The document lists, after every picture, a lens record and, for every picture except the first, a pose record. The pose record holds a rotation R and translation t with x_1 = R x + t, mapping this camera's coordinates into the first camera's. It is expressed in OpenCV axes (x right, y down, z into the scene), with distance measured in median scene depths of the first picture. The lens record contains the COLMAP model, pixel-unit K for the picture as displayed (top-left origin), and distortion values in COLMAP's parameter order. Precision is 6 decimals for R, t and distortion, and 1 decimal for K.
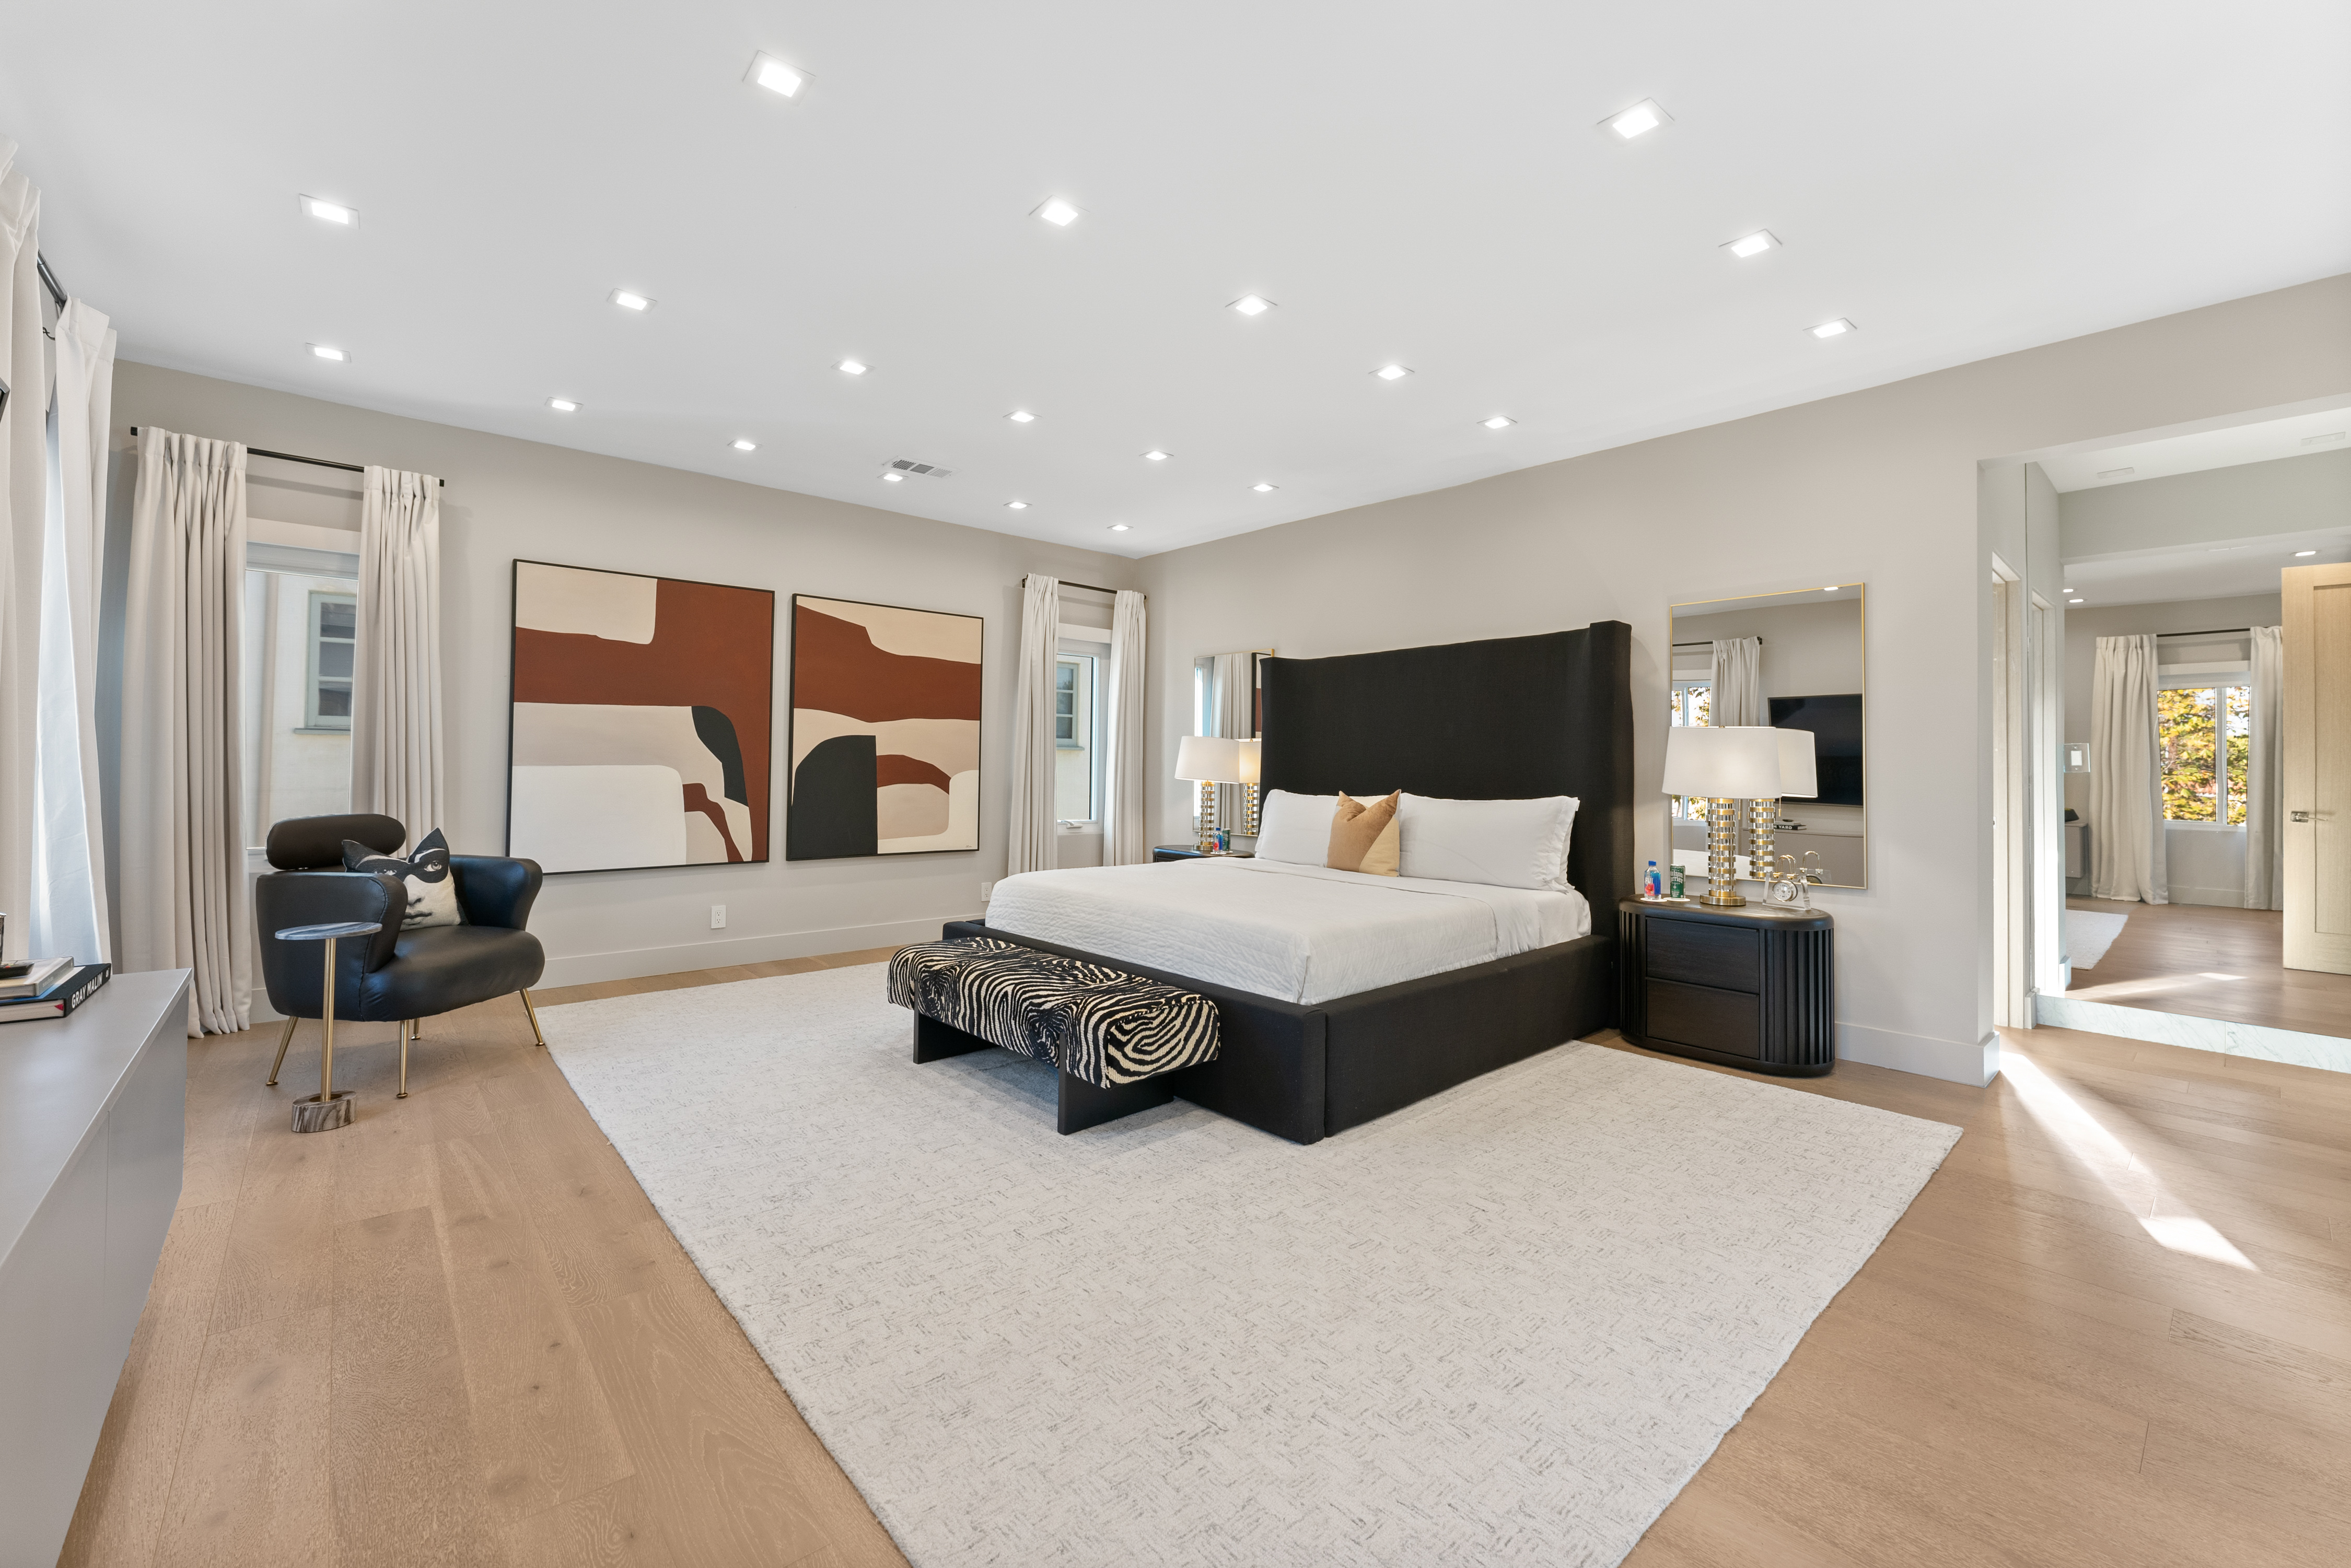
lens RADIAL K [[939.9, 0, 1173.6], [0, 939.9, 765.7], [0, 0, 1]] dist [-0.000696, -0.000334]
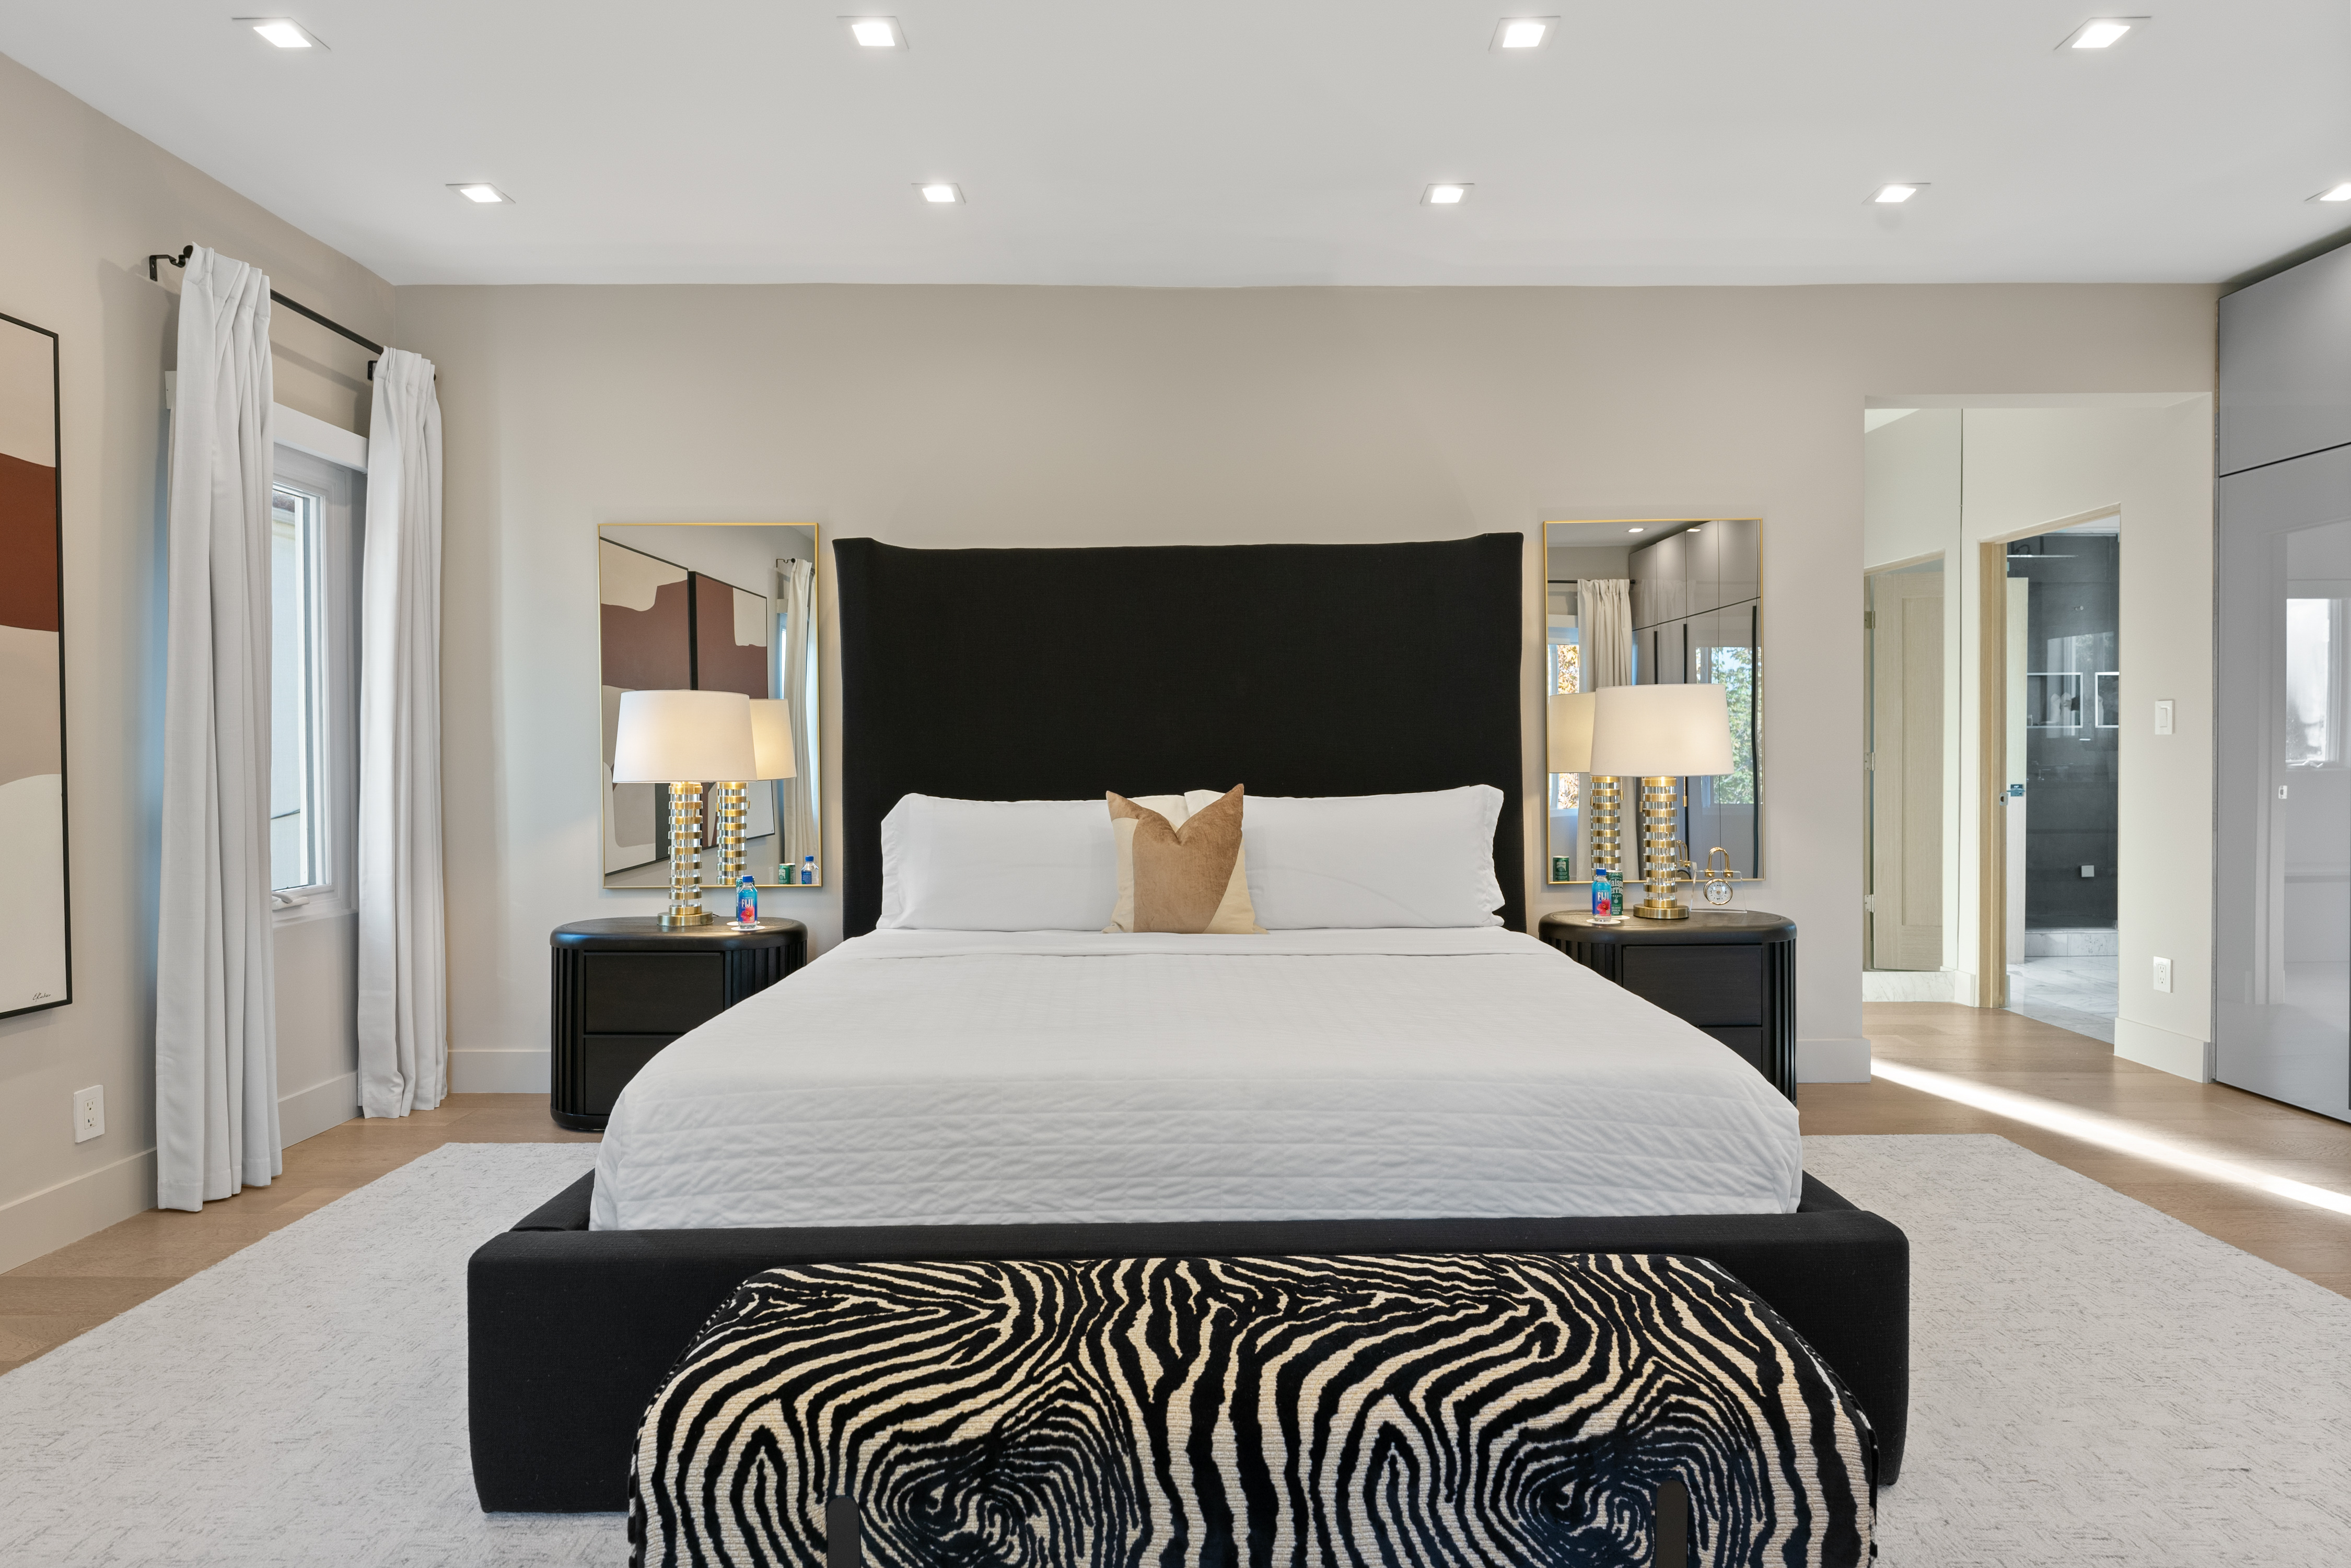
lens RADIAL K [[1253.7, 0, 1174.3], [0, 1253.7, 787.2], [0, 0, 1]] dist [-0.004108, -0.000240]
pose [[0.669544, -0.038135, 0.741793, -0.390348], [0.014868, 0.999169, 0.037947, -0.002704], [-0.742623, -0.014378, 0.669555, 0.541328]]
